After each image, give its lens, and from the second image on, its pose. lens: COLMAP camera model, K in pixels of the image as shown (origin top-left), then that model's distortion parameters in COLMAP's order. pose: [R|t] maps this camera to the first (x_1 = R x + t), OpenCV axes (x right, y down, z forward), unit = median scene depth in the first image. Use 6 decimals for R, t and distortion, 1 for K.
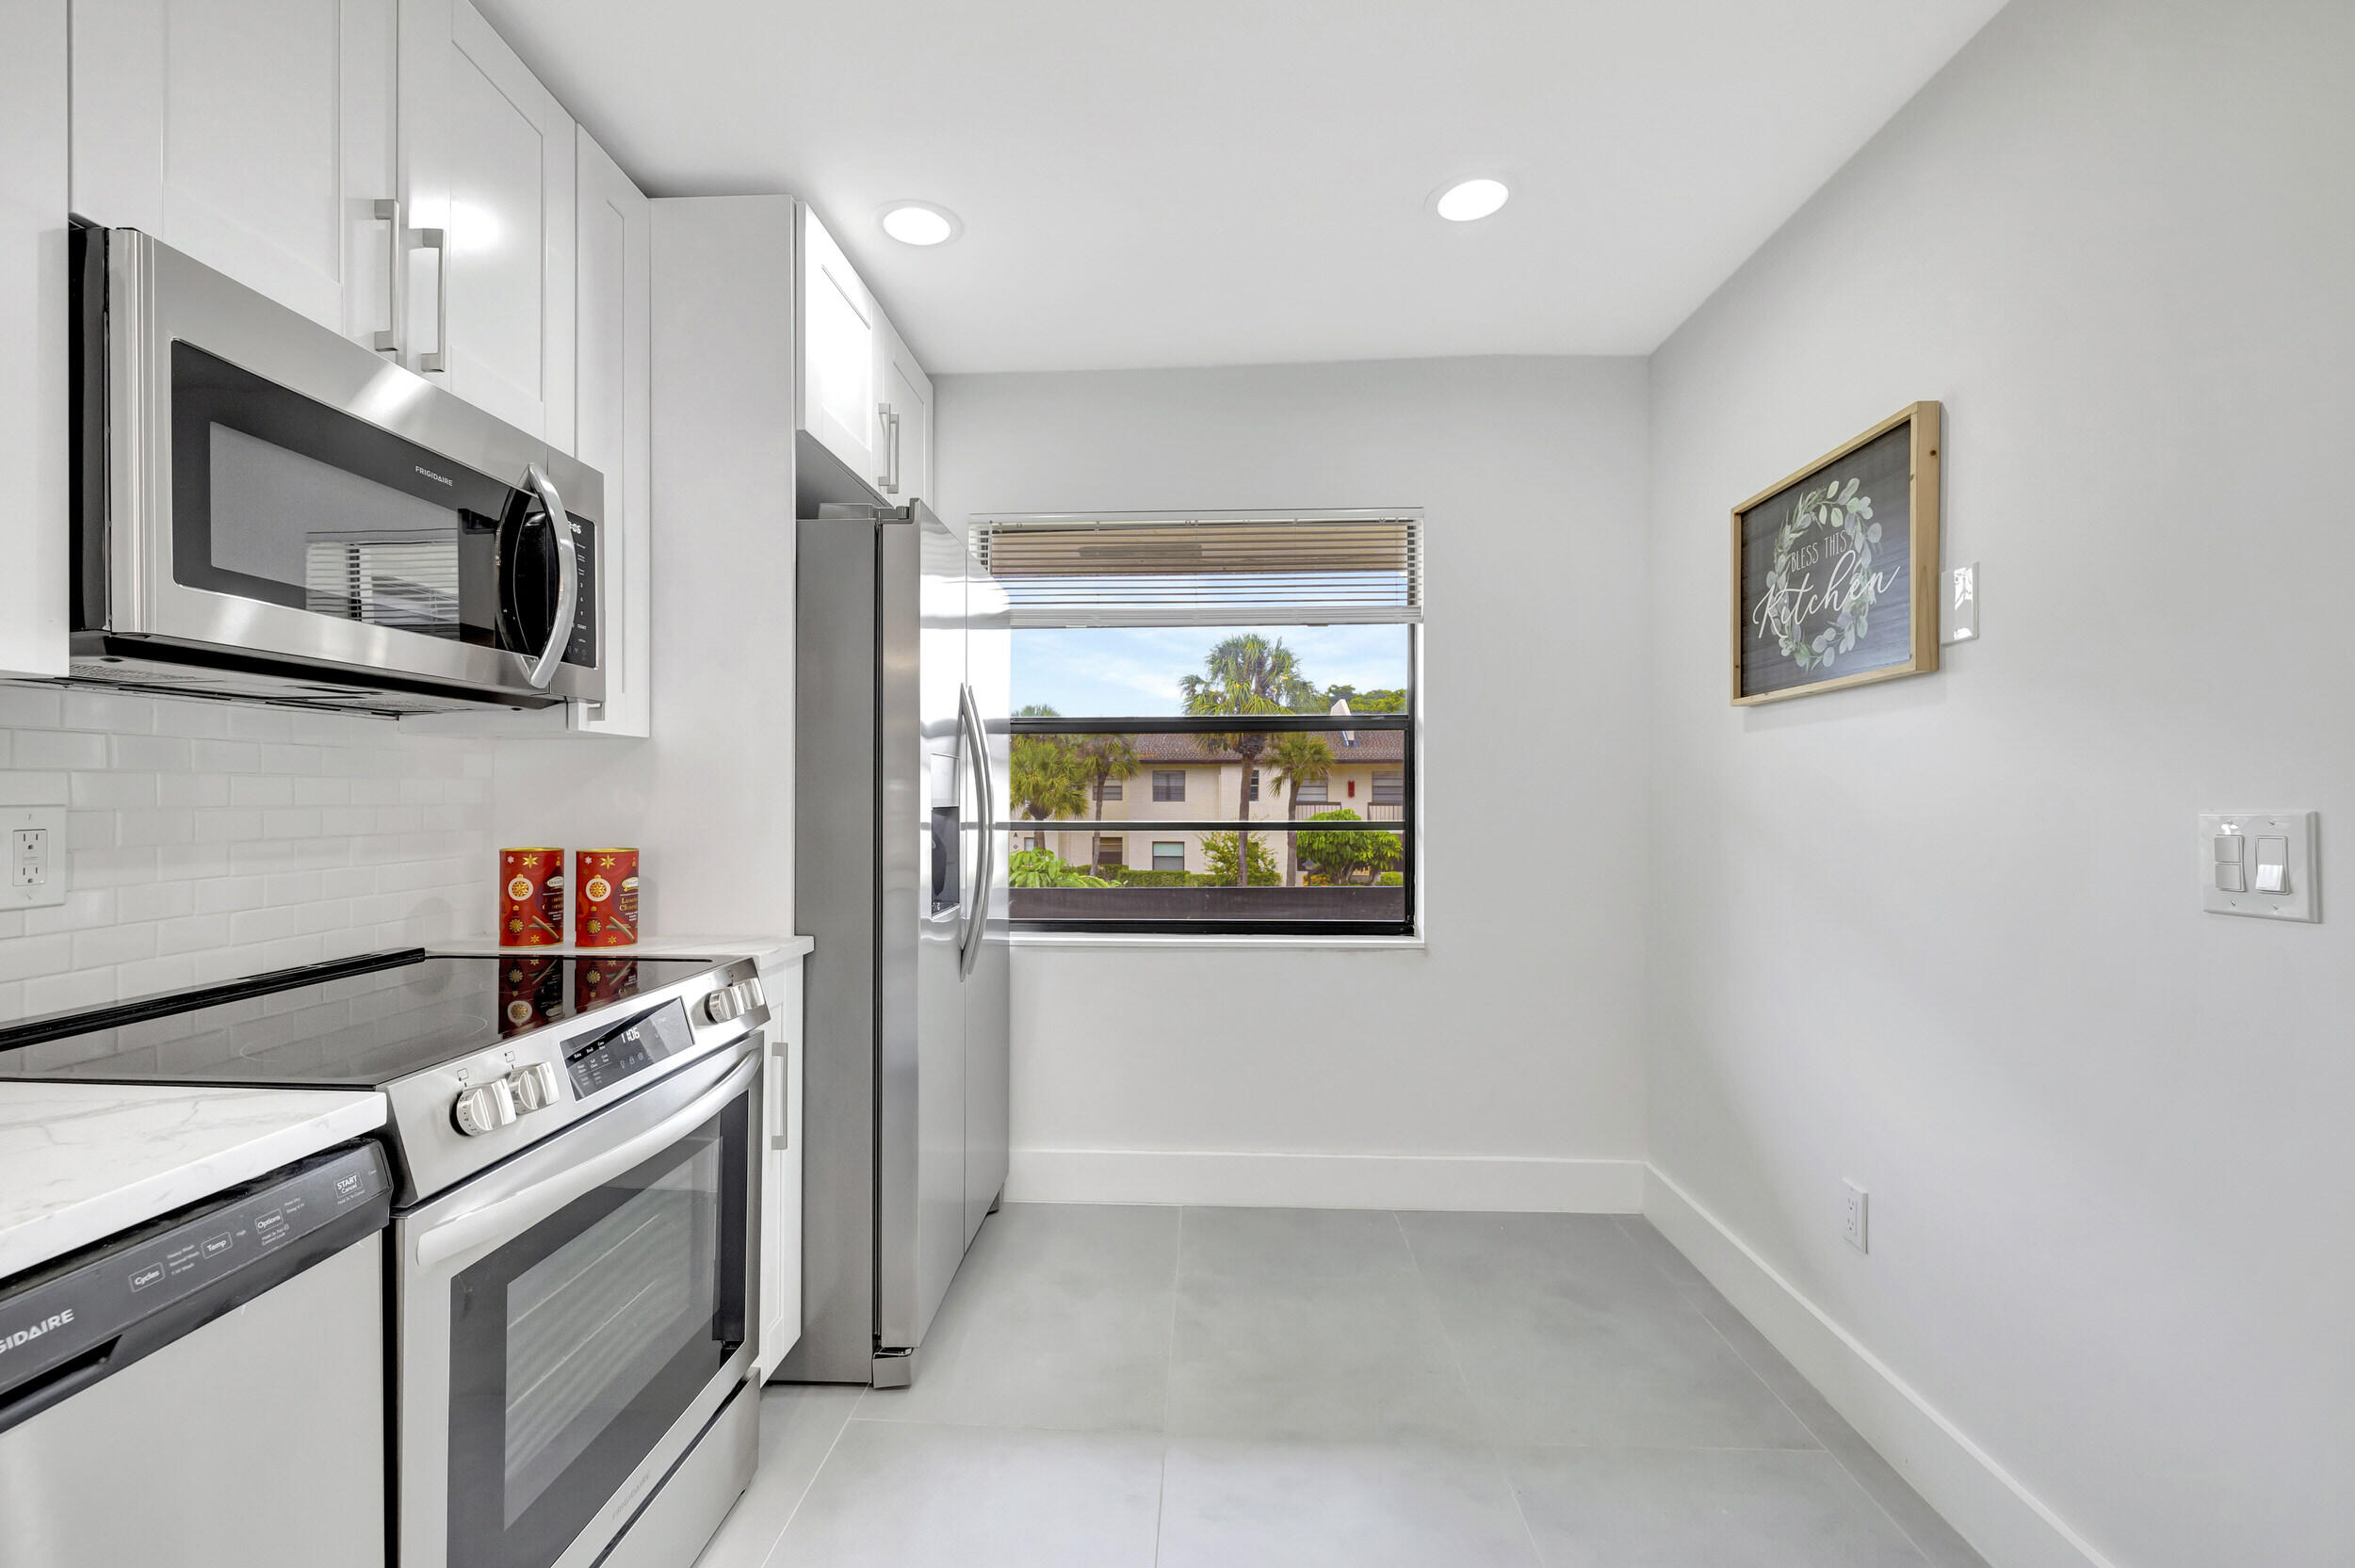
lens RADIAL K [[972.1, 0, 1166.3], [0, 972.1, 795.3], [0, 0, 1]] dist [-0.007177, -0.000062]
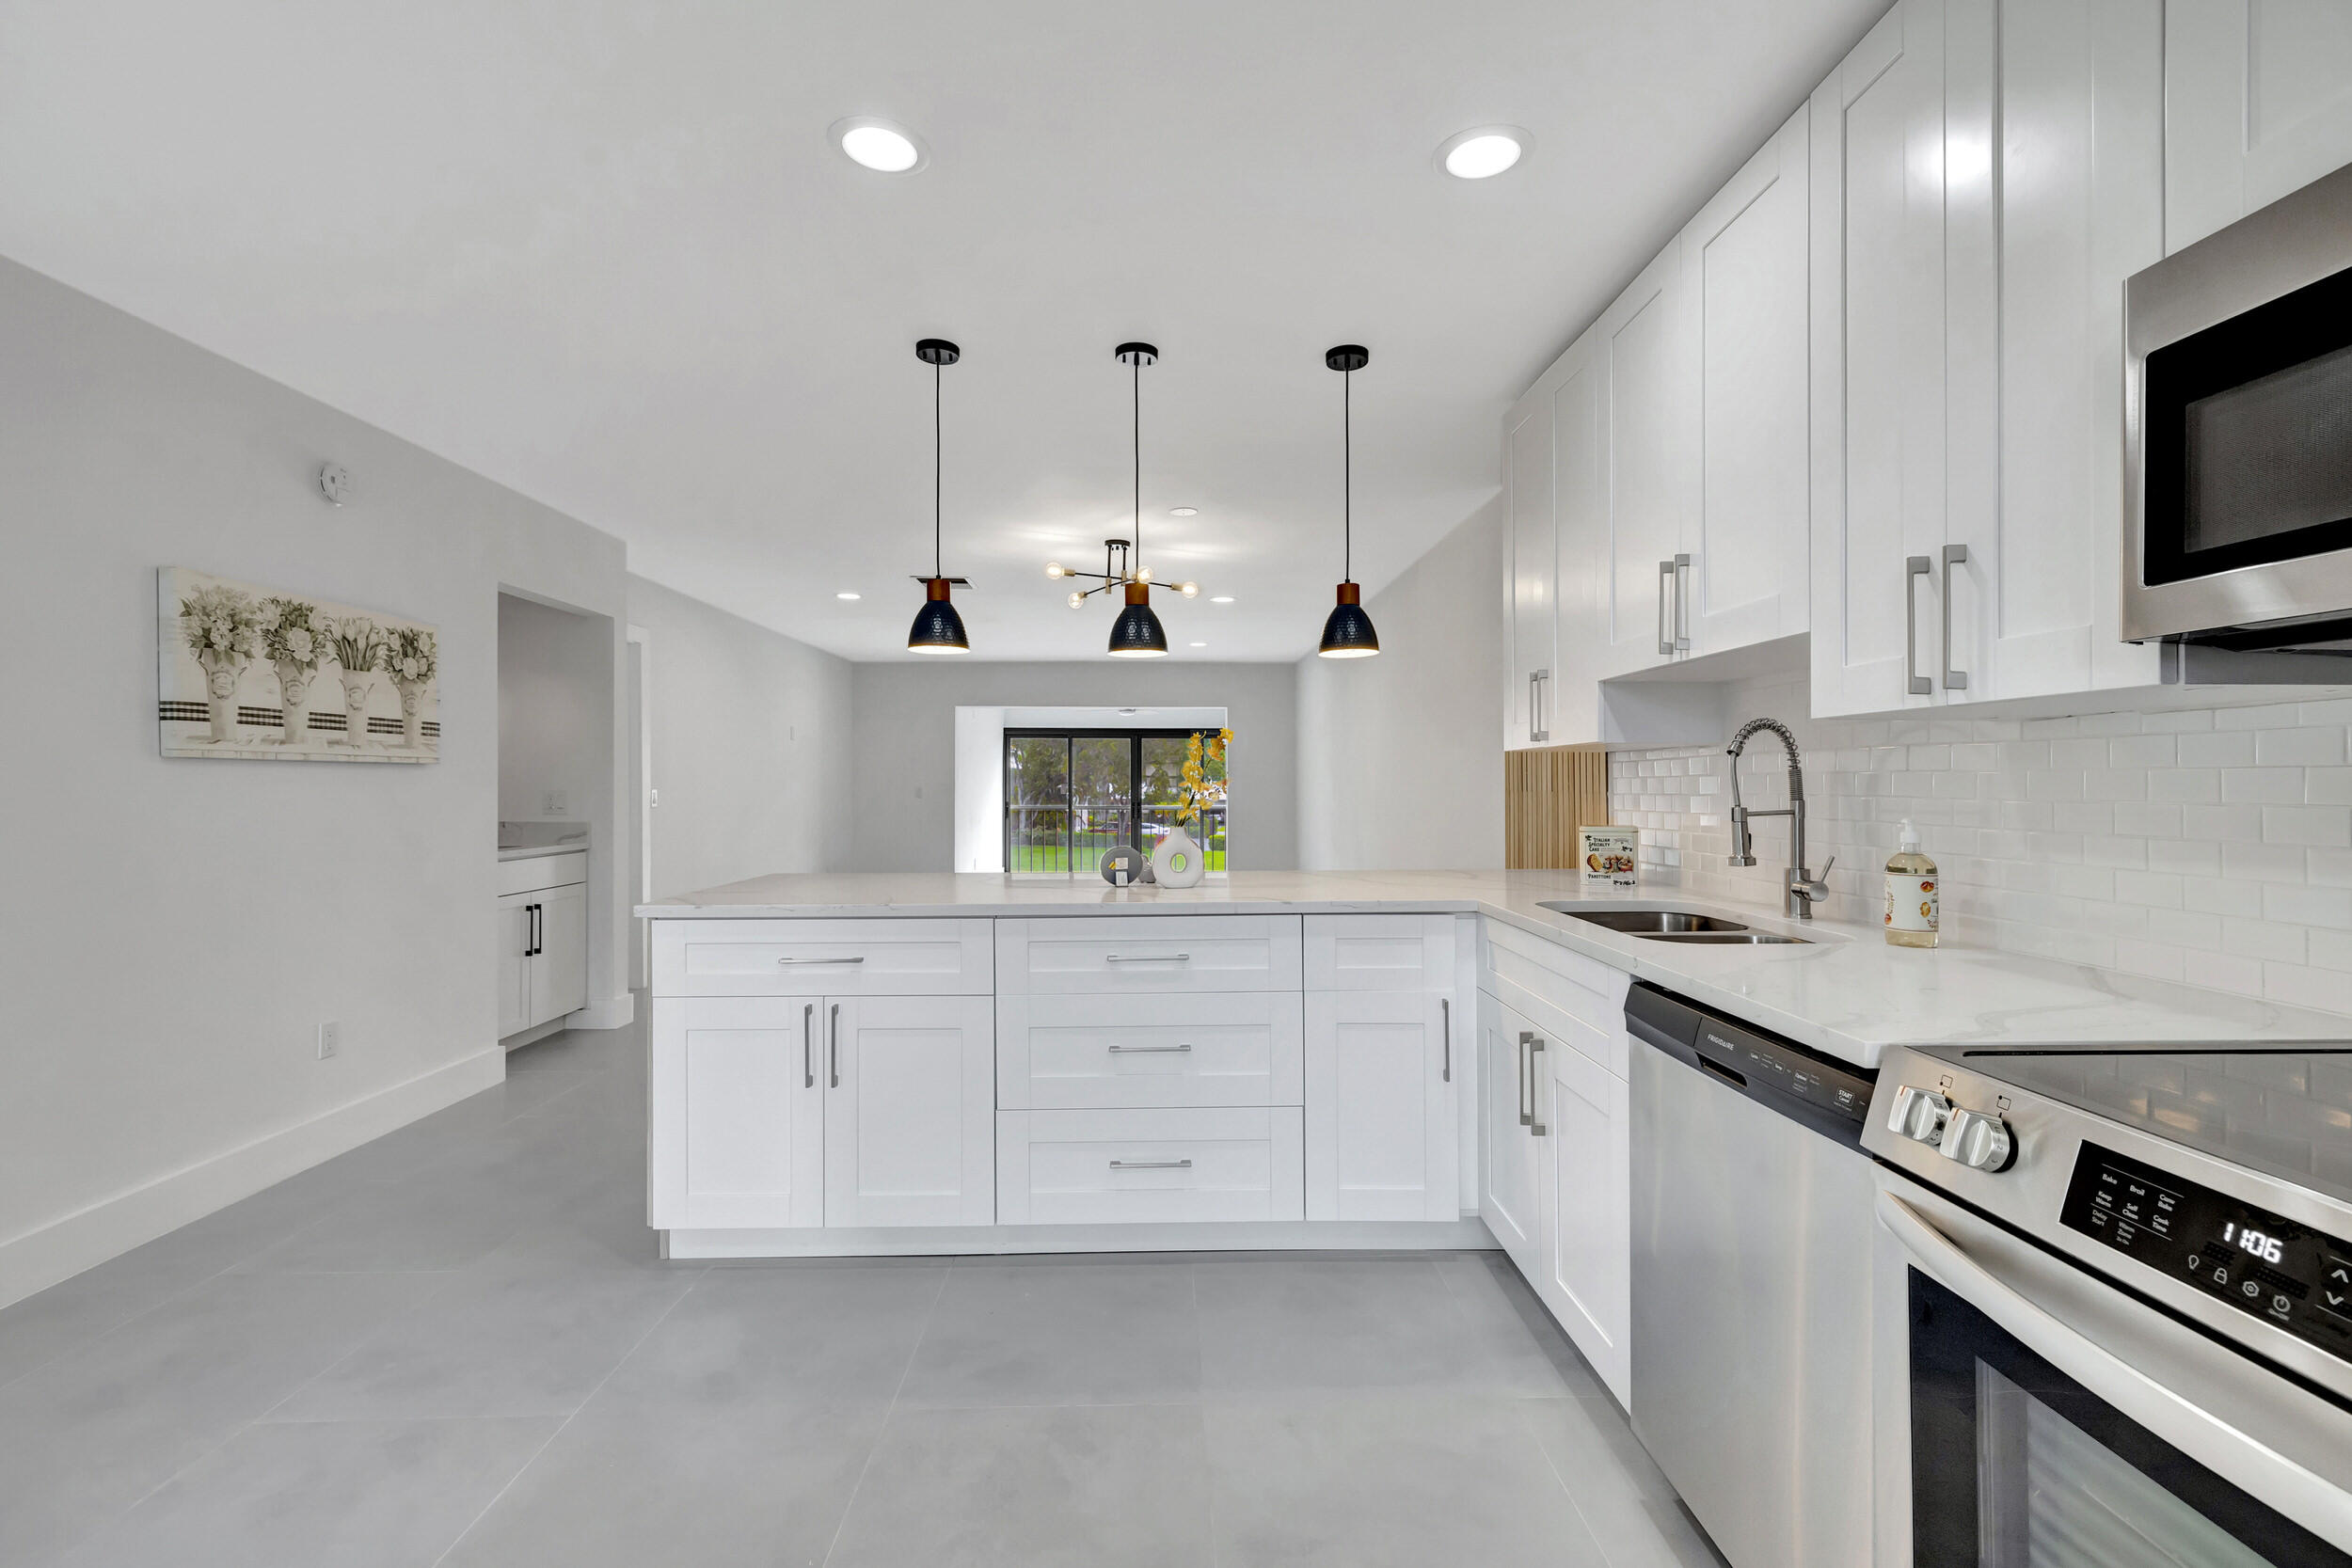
lens RADIAL K [[1000.5, 0, 1176.0], [0, 1000.5, 784.0], [0, 0, 1]] dist [-0.000182, 0.000146]
pose [[-0.997546, 0.001431, -0.069998, 0.056302], [0.001185, 0.999993, 0.003553, -0.005251], [0.070003, 0.003461, -0.997541, 1.083736]]
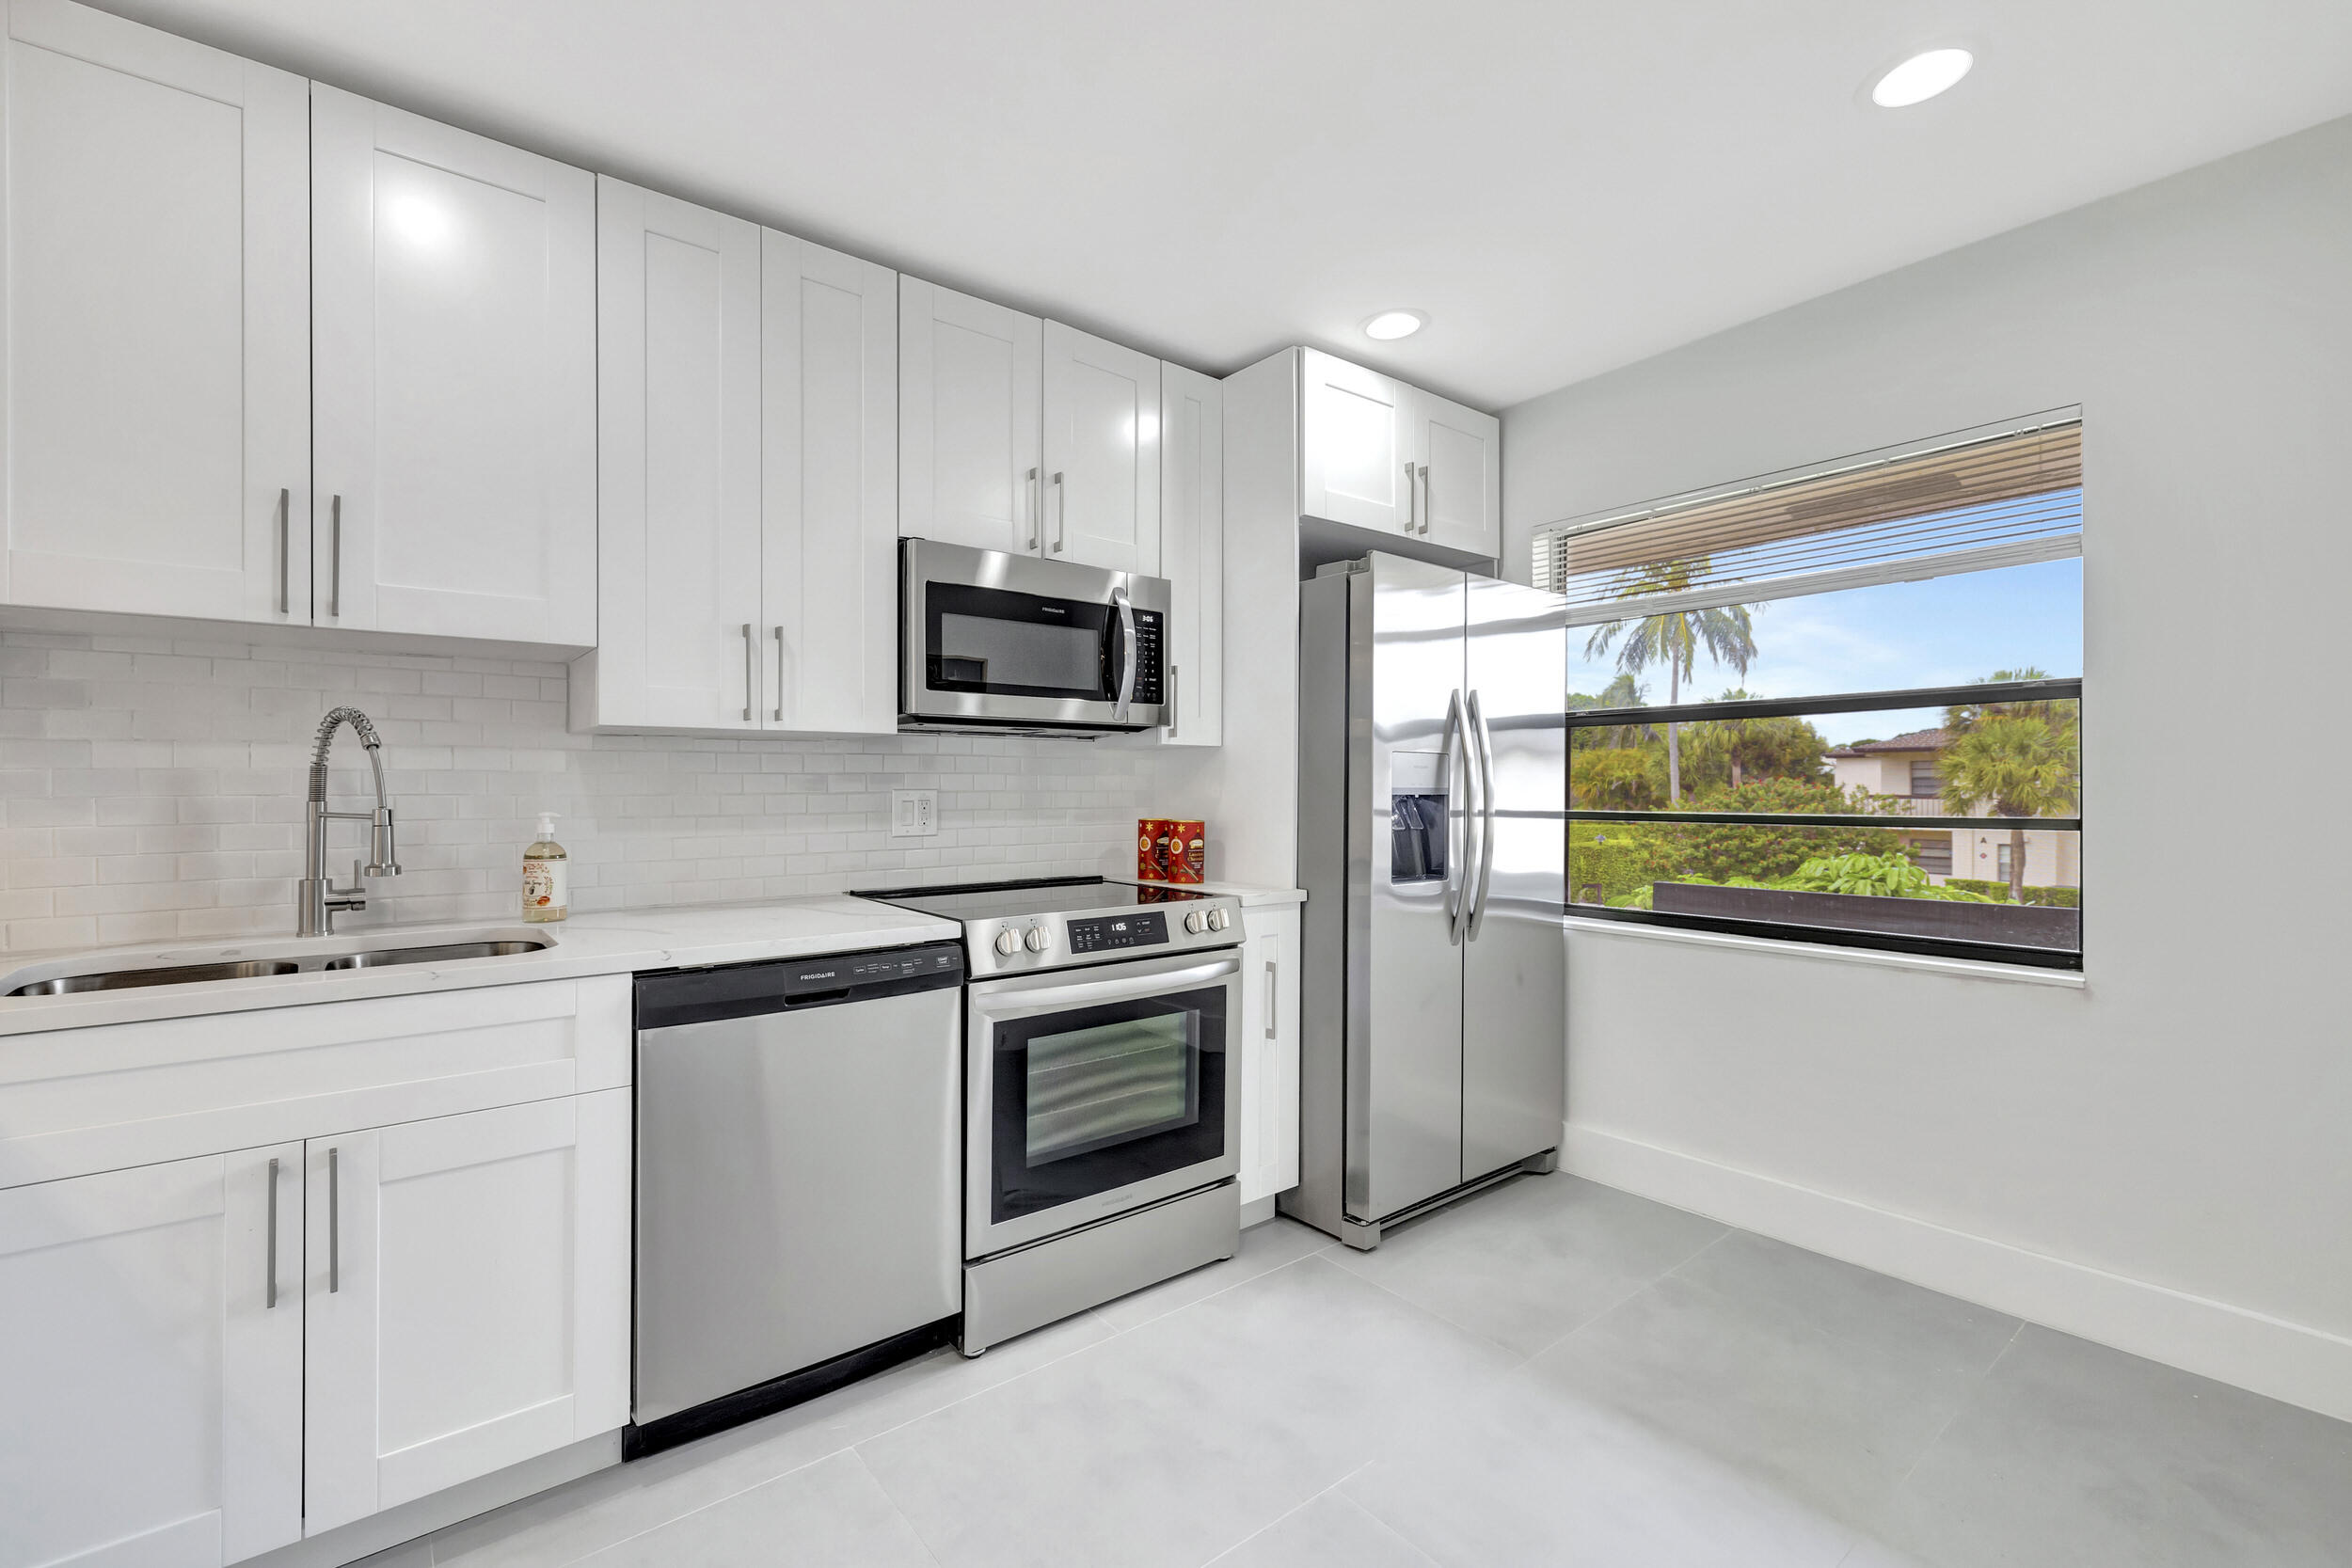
lens RADIAL K [[1000.5, 0, 1176.0], [0, 1000.5, 784.0], [0, 0, 1]] dist [-0.000182, 0.000146]
pose [[0.665056, -0.003192, -0.746786, 0.585395], [-0.000196, 0.999990, -0.004448, 0.004991], [0.746793, 0.003105, 0.665049, -0.060577]]
